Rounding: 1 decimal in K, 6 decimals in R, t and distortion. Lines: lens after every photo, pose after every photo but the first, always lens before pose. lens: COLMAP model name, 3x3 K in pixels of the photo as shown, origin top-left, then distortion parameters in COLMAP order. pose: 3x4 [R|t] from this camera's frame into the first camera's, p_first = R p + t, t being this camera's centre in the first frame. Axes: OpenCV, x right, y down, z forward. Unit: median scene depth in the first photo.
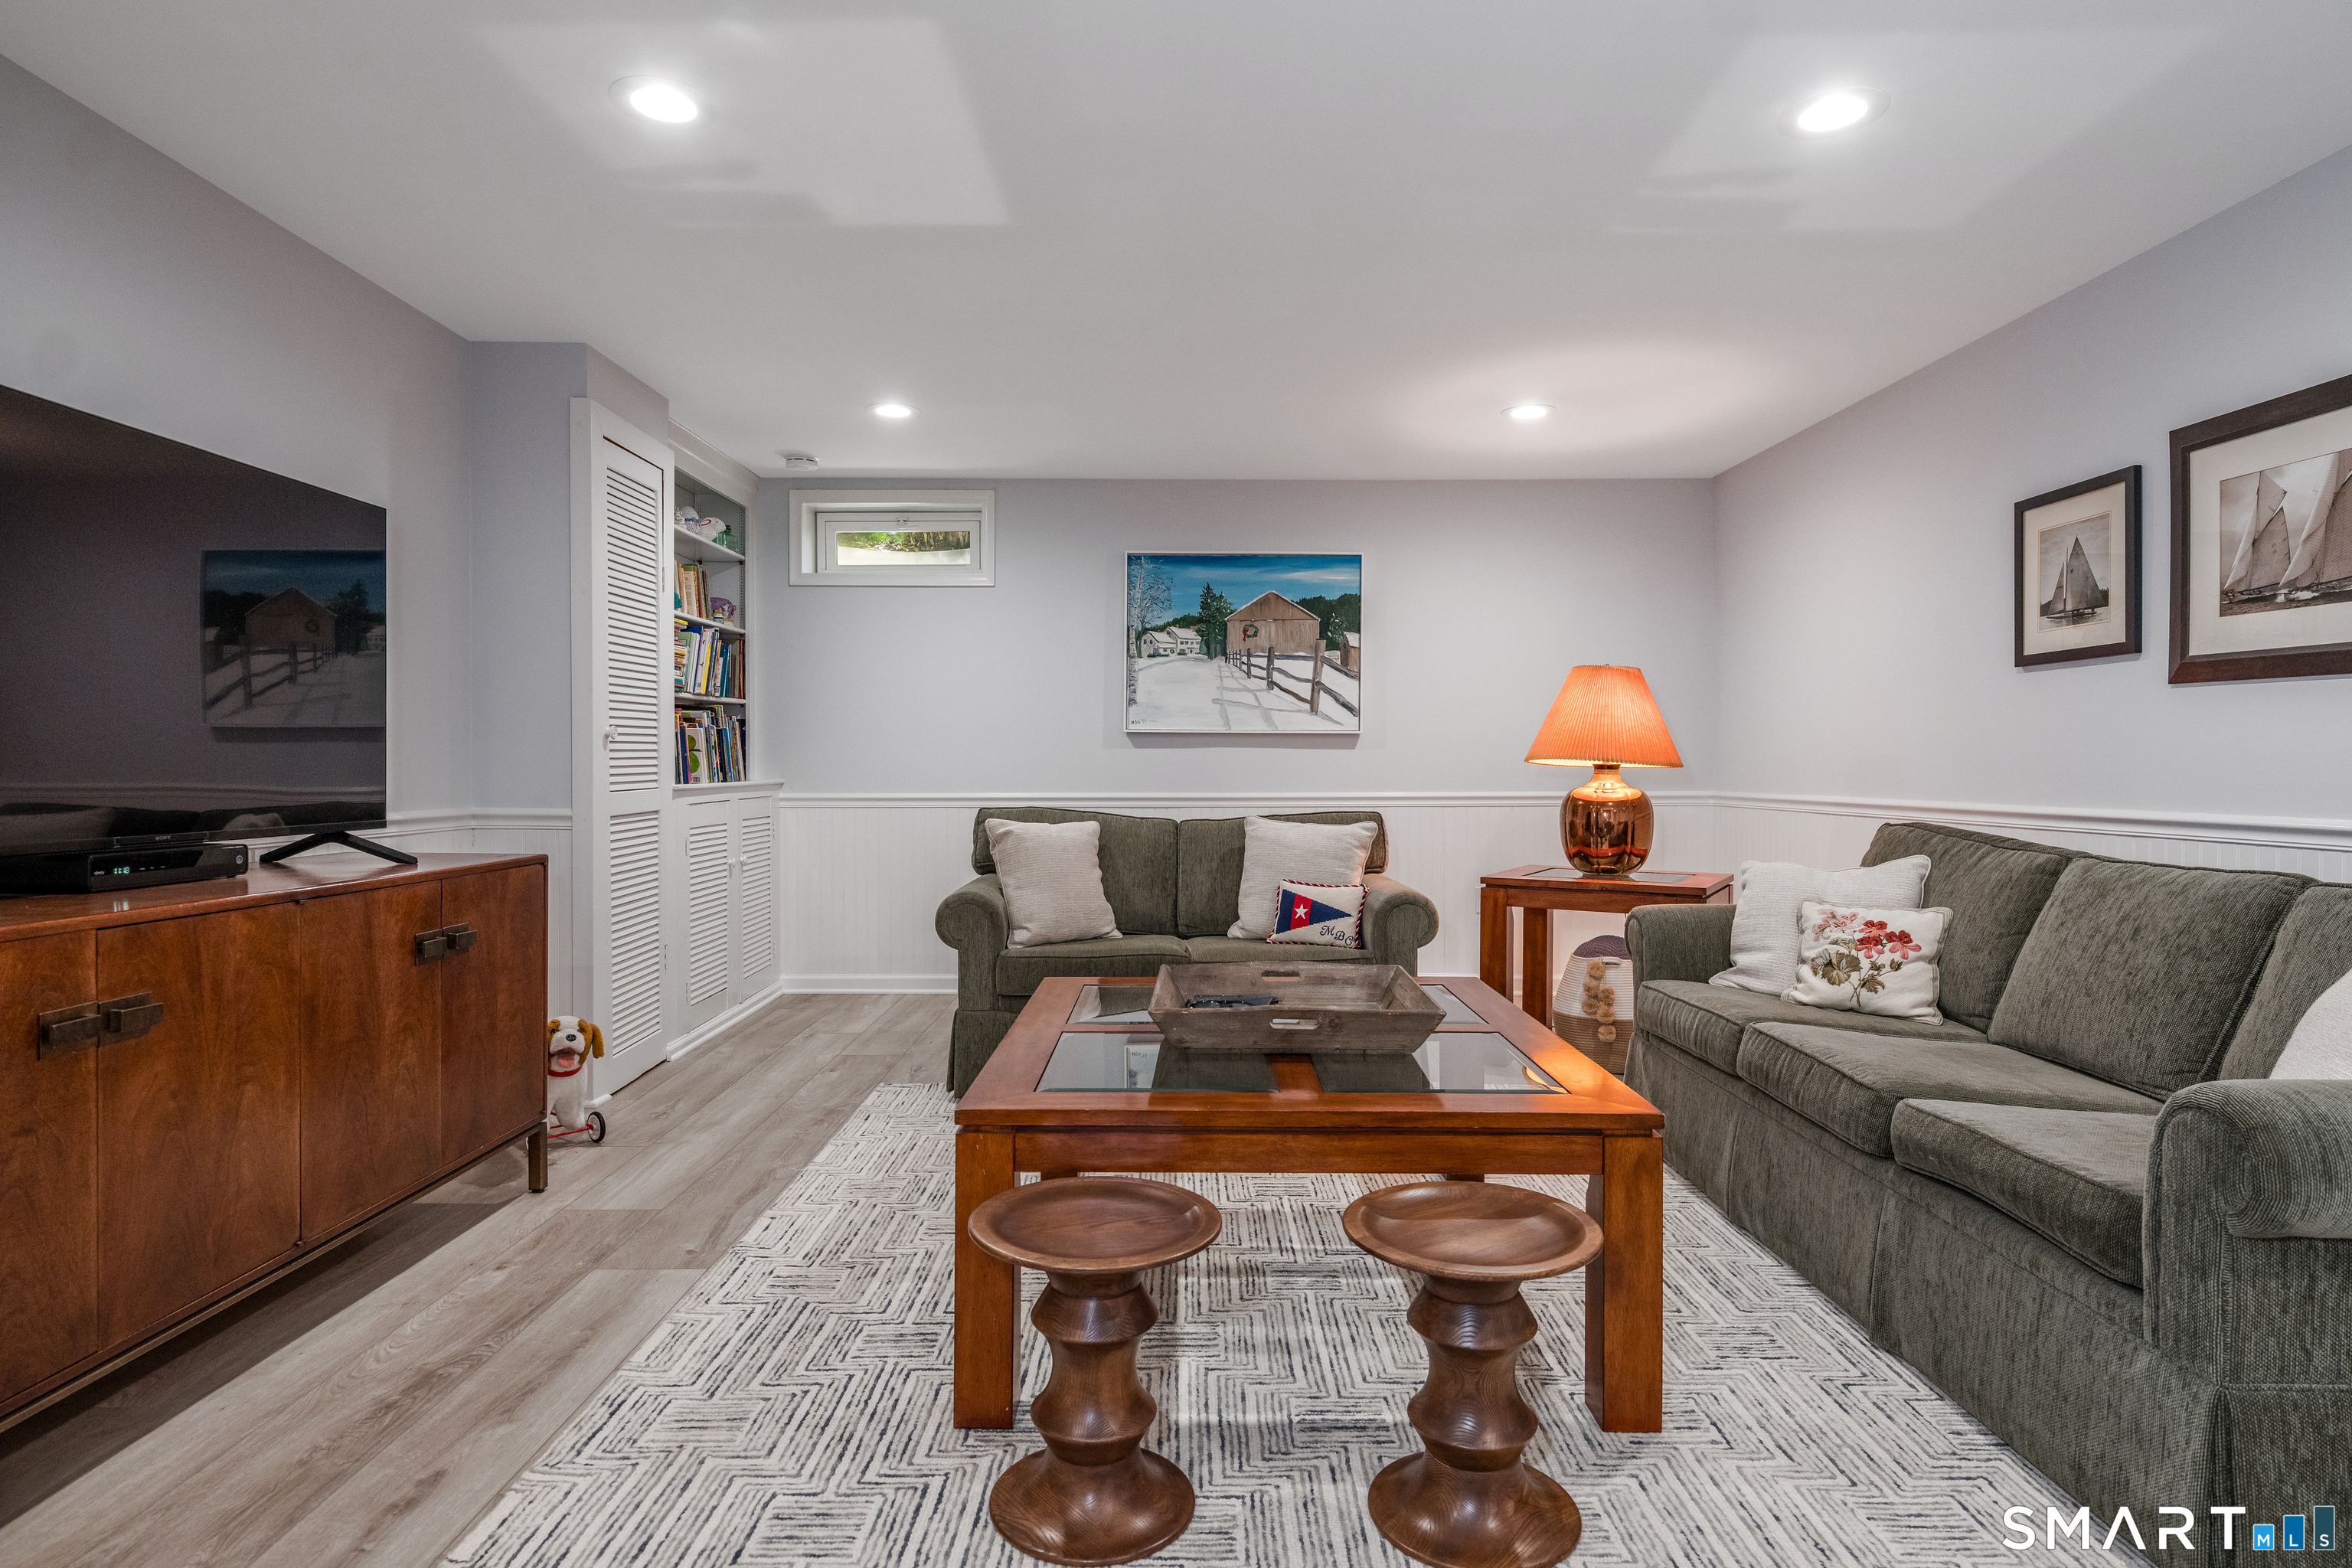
lens RADIAL K [[1216.8, 0, 1177.9], [0, 1216.8, 768.9], [0, 0, 1]] dist [0.001400, -0.001803]
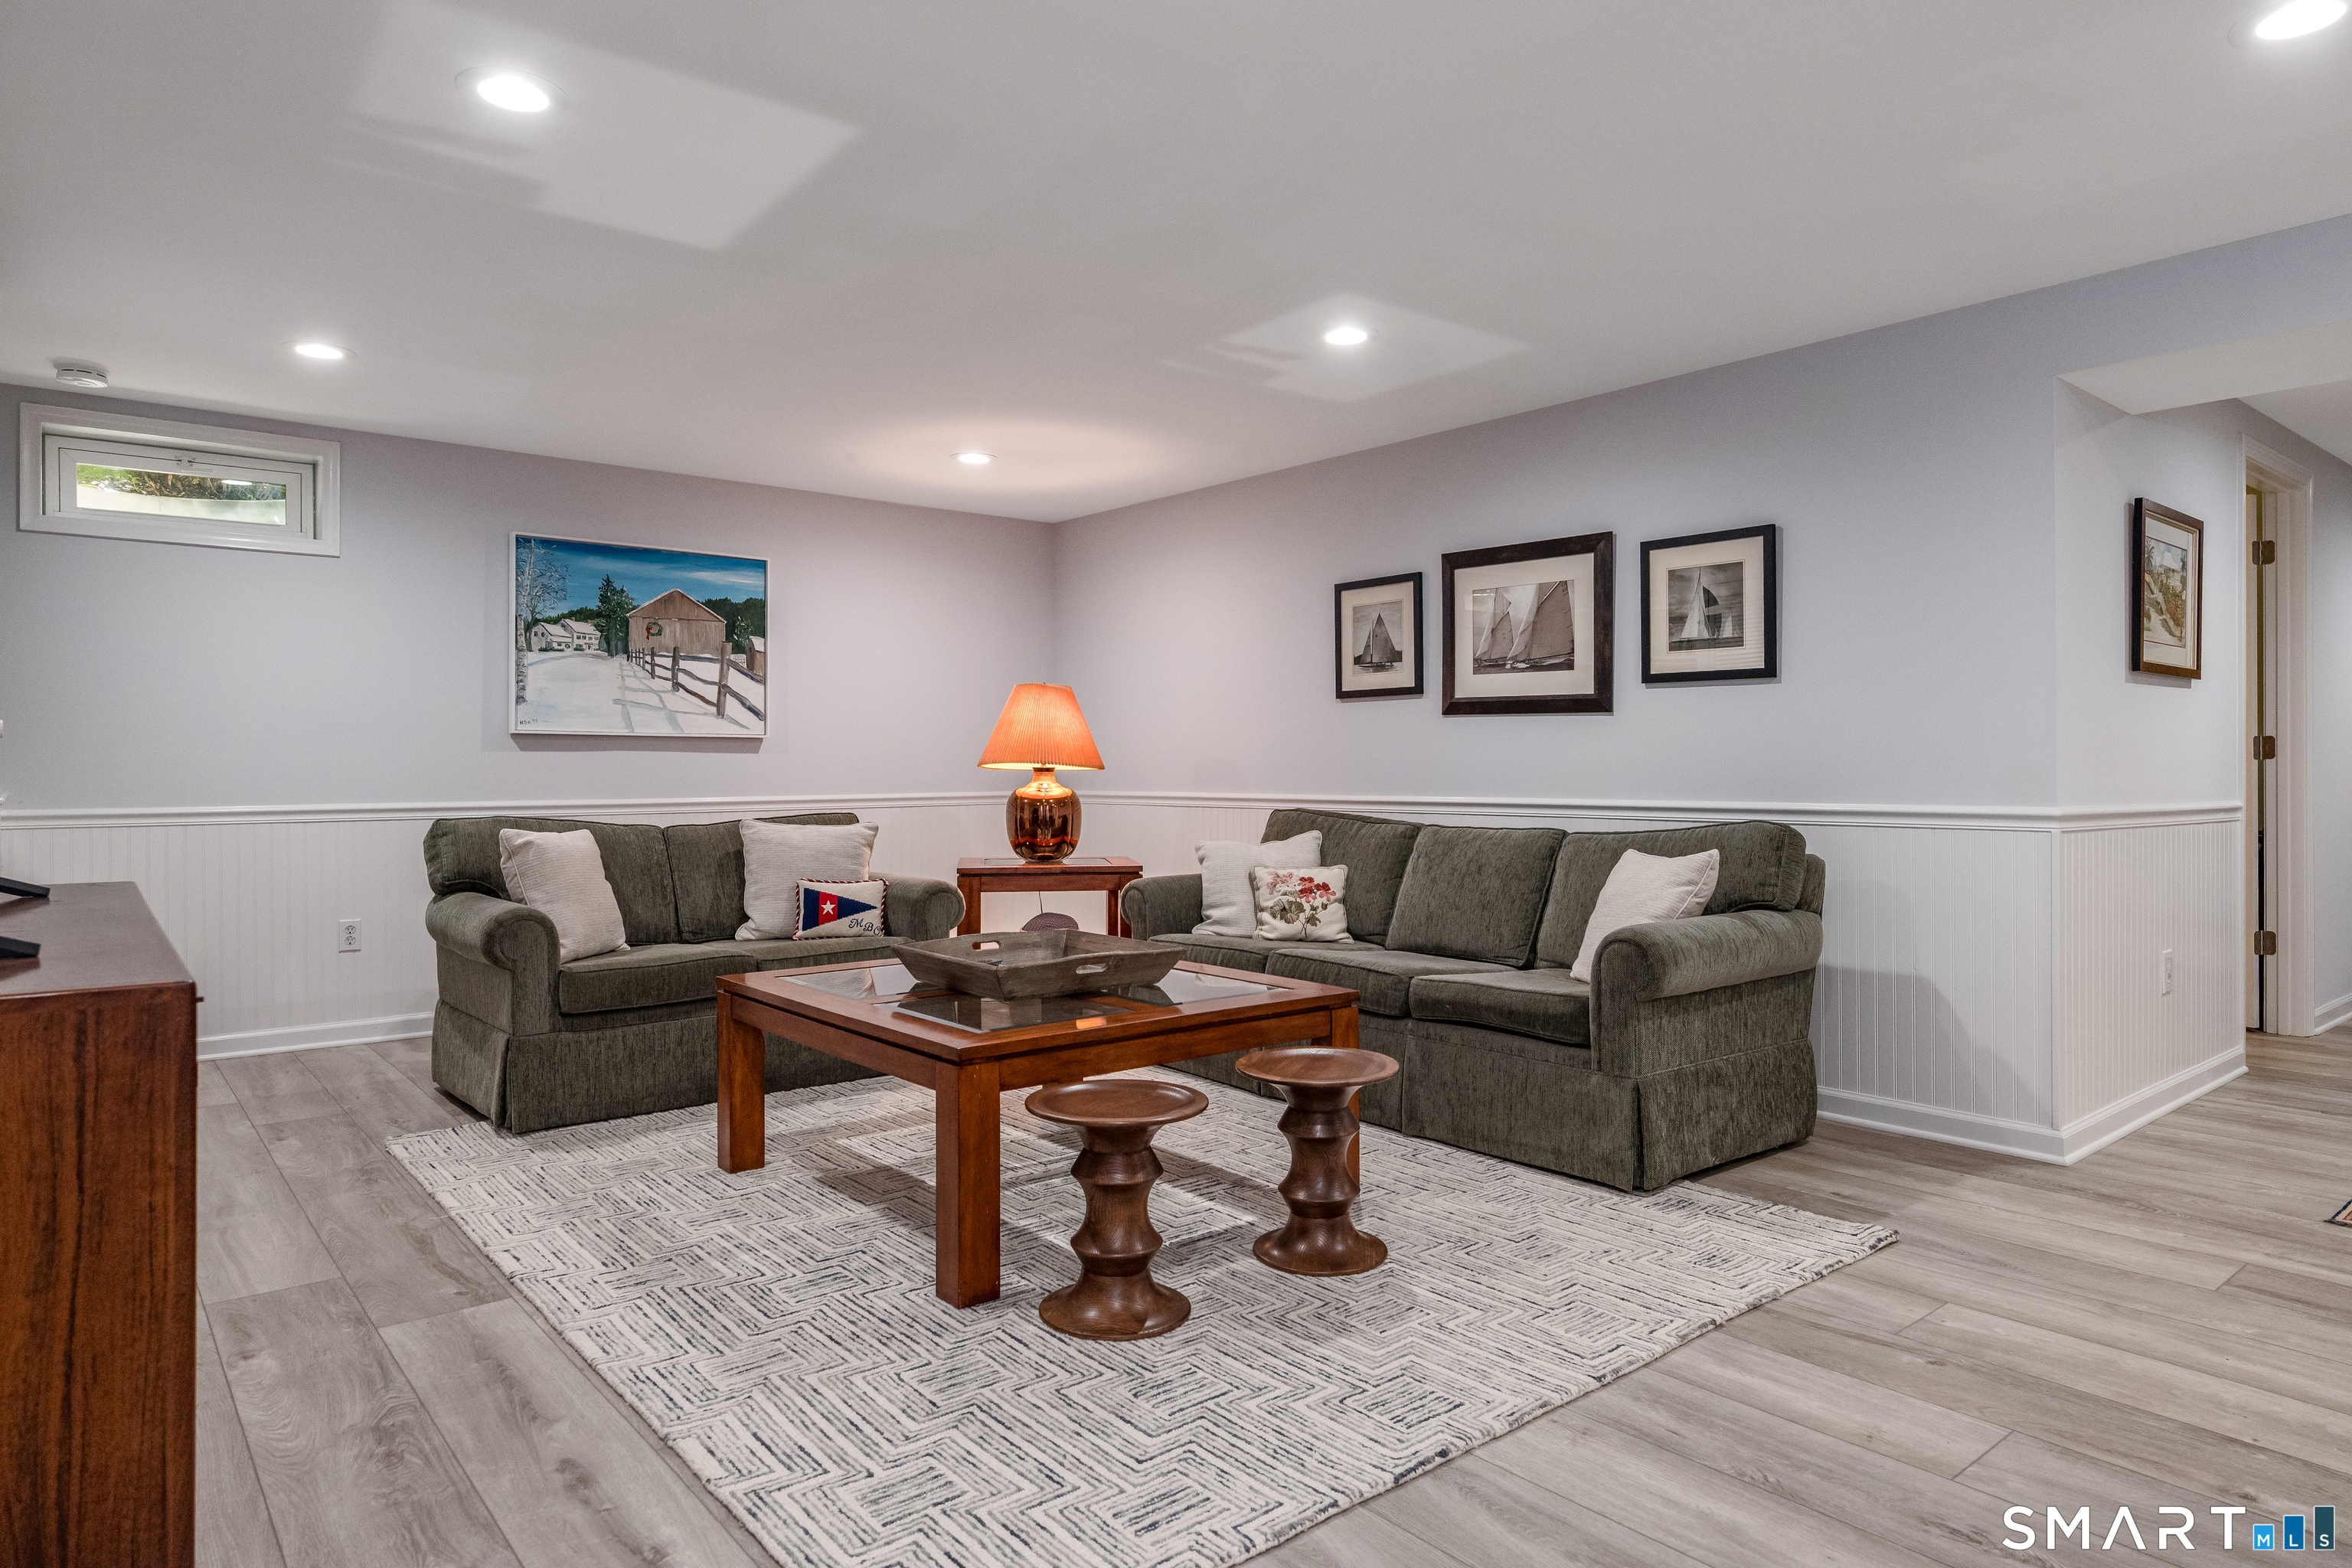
lens RADIAL K [[1280.4, 0, 1180.7], [0, 1280.4, 747.8], [0, 0, 1]] dist [0.001858, -0.001586]
pose [[0.792246, 0.006327, 0.610169, -0.321450], [0.005366, 0.999835, -0.017334, -0.000635], [-0.610178, 0.017007, 0.792082, -0.068762]]
